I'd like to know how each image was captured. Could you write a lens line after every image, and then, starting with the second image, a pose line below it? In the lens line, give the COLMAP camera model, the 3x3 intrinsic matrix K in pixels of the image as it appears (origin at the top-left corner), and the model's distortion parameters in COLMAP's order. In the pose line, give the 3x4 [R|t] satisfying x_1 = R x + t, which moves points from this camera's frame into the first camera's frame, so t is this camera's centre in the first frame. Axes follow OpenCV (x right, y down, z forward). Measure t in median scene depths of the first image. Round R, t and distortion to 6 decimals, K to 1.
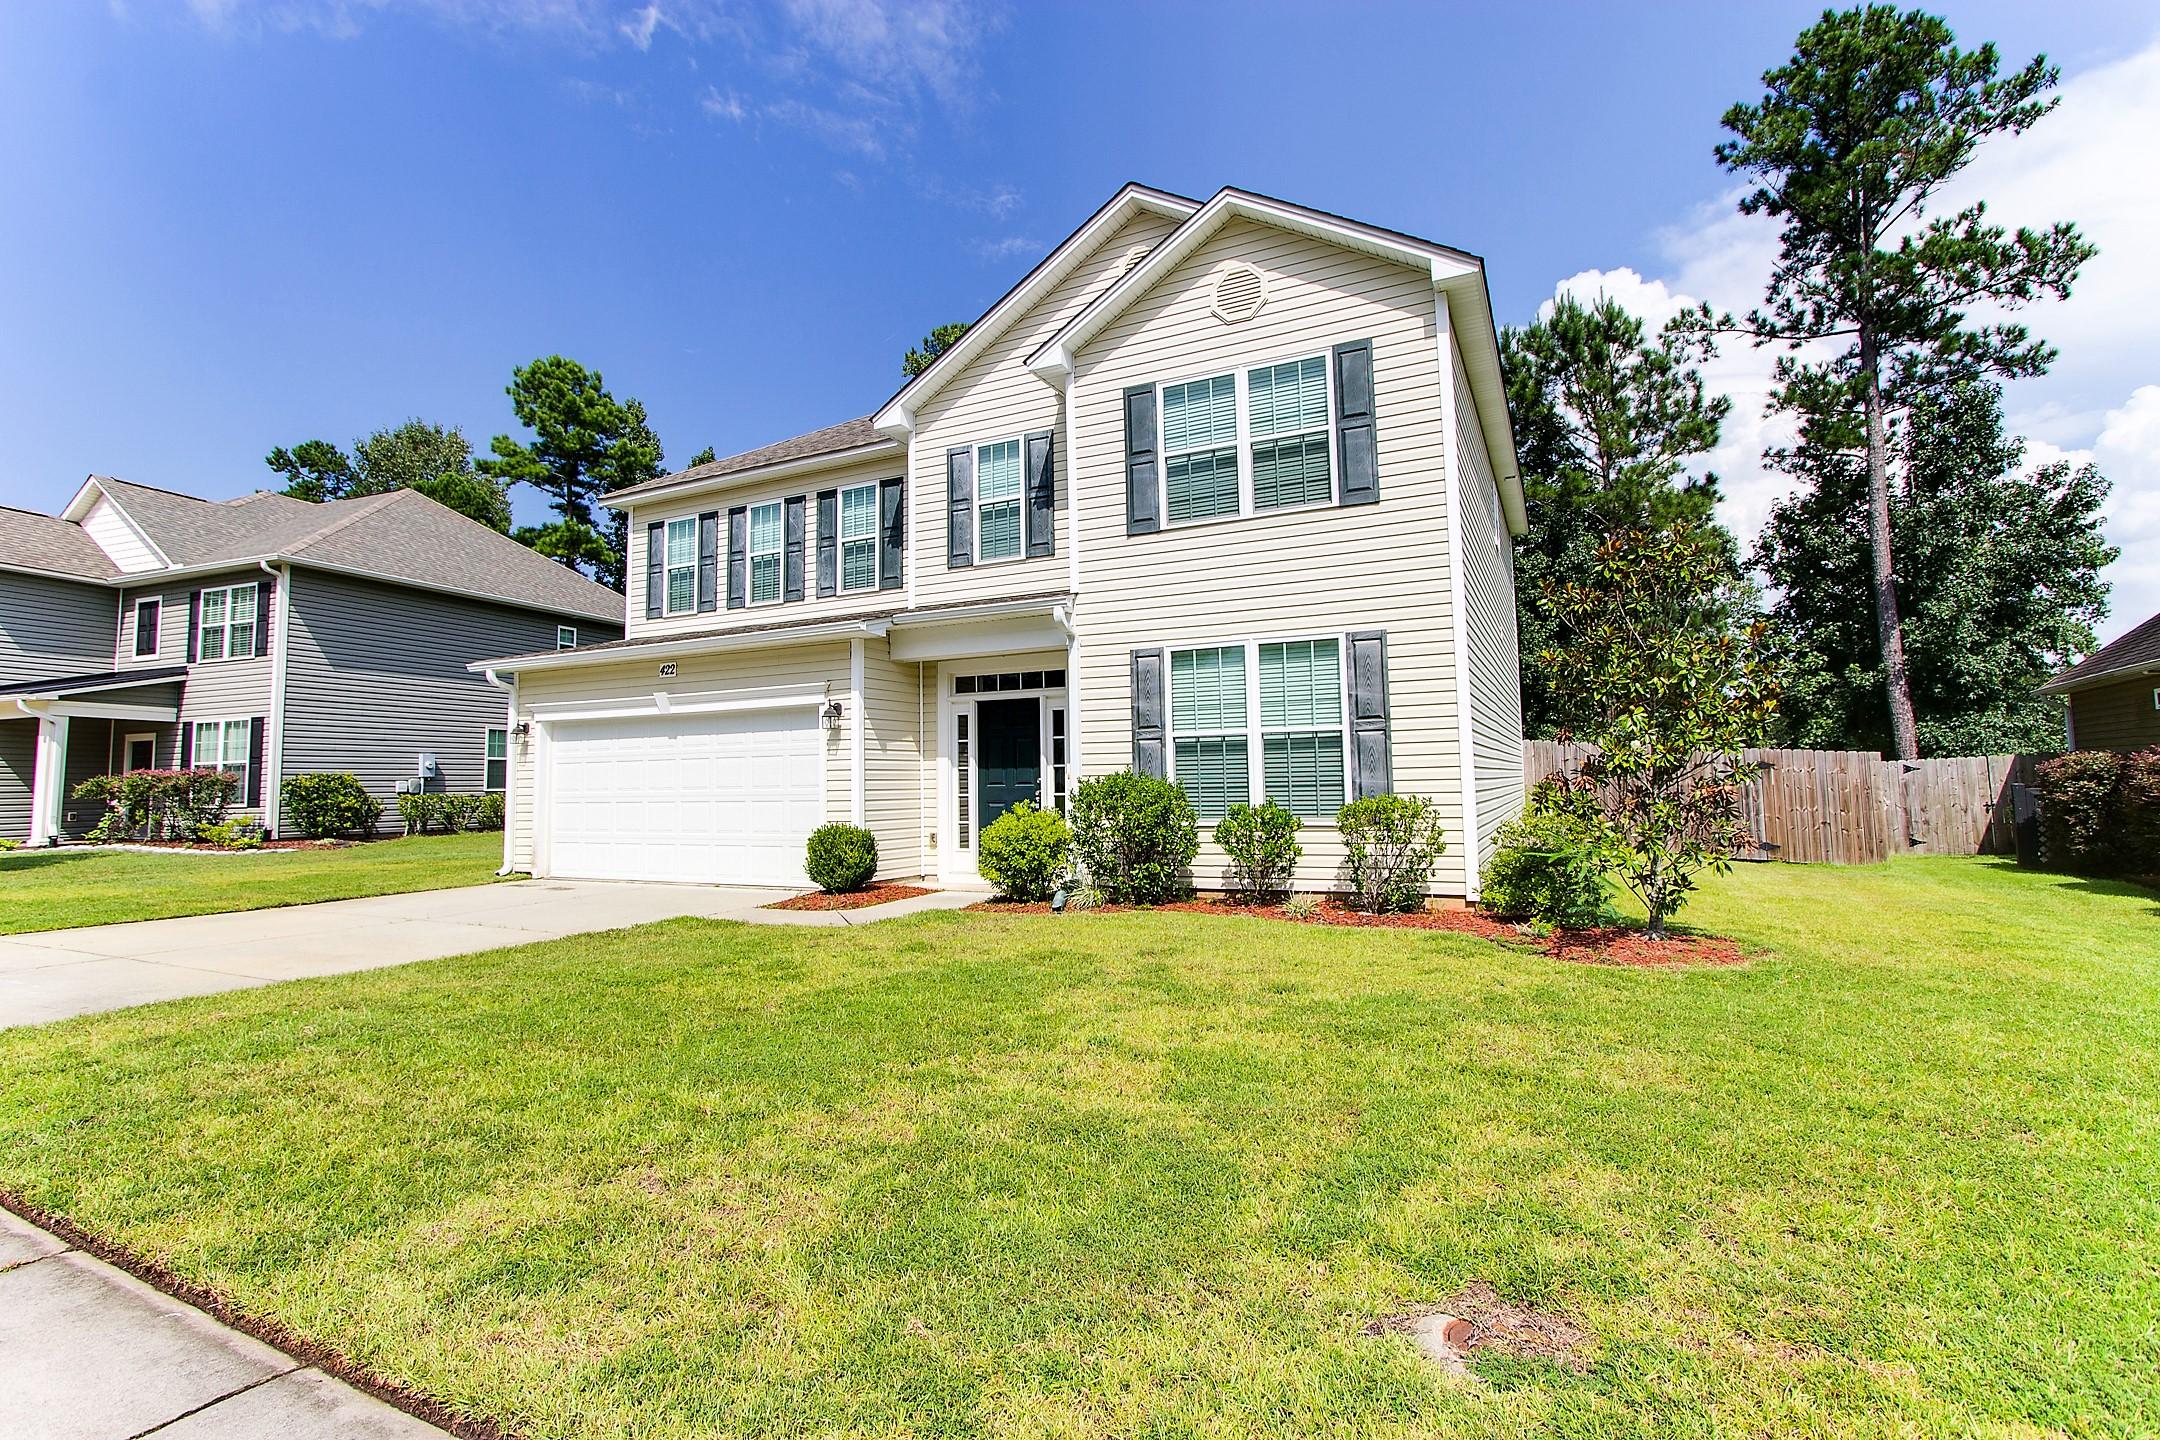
lens RADIAL K [[1013.1, 0, 1073.6], [0, 1013.1, 710.5], [0, 0, 1]] dist [-0.018752, 0.002823]
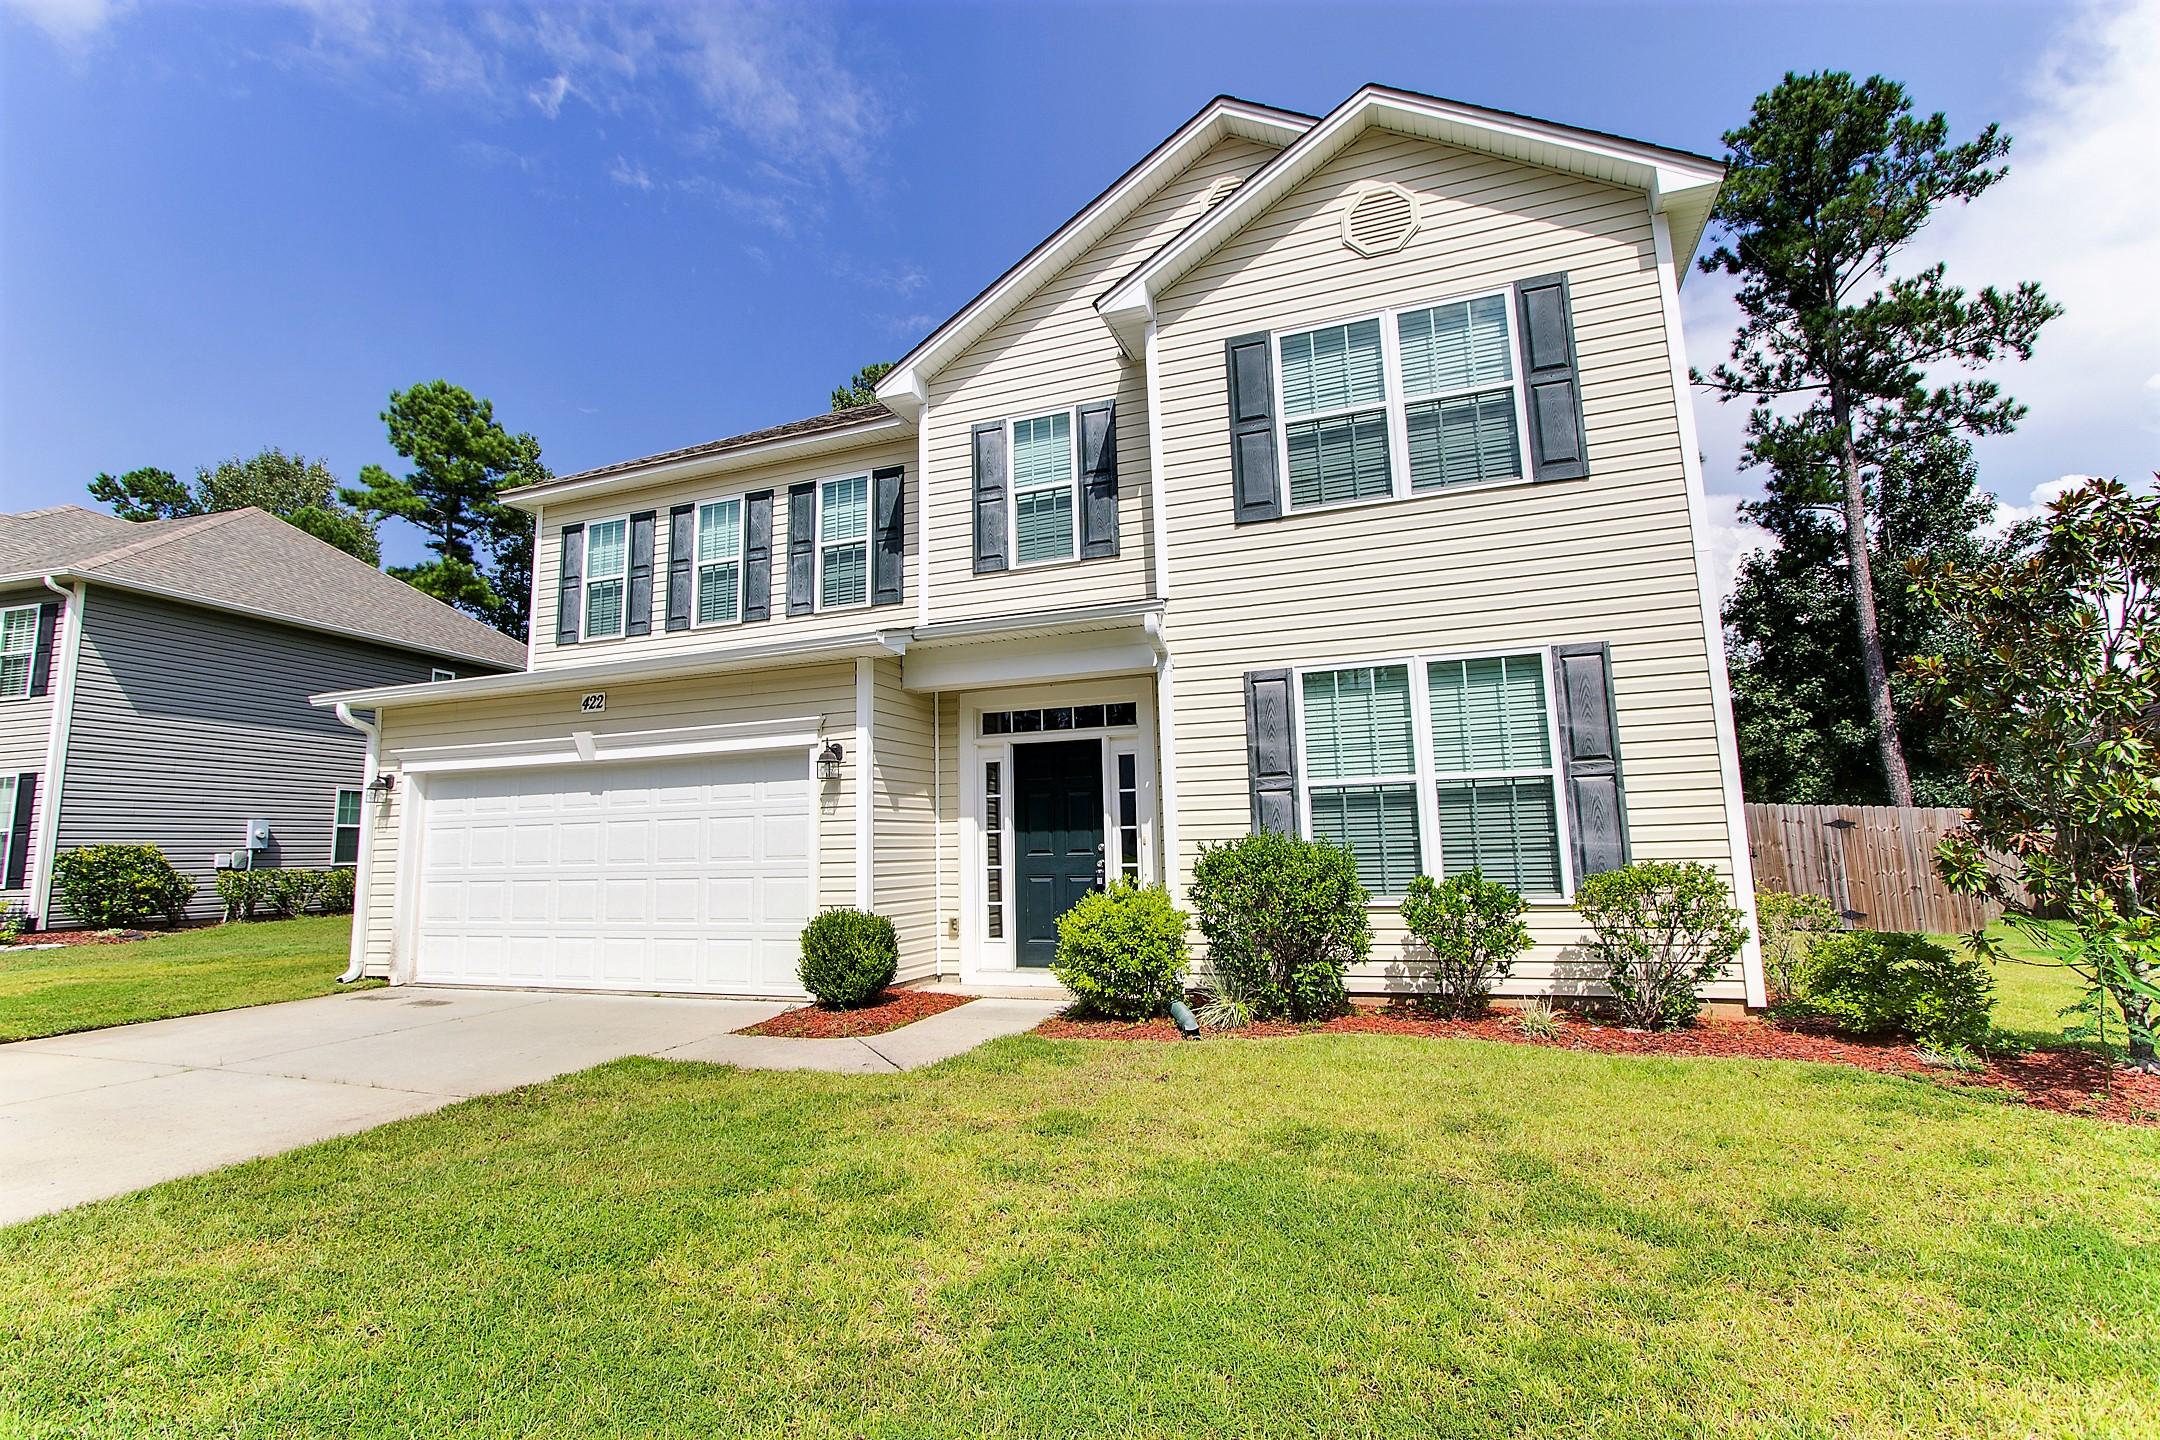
lens RADIAL K [[1013.1, 0, 1074.3], [0, 1013.1, 708.6], [0, 0, 1]] dist [-0.018752, 0.002823]
pose [[0.994912, 0.006075, 0.100567, -0.110205], [0.000731, 0.997719, -0.067500, 0.013817], [-0.100748, 0.067230, 0.992638, 0.199640]]
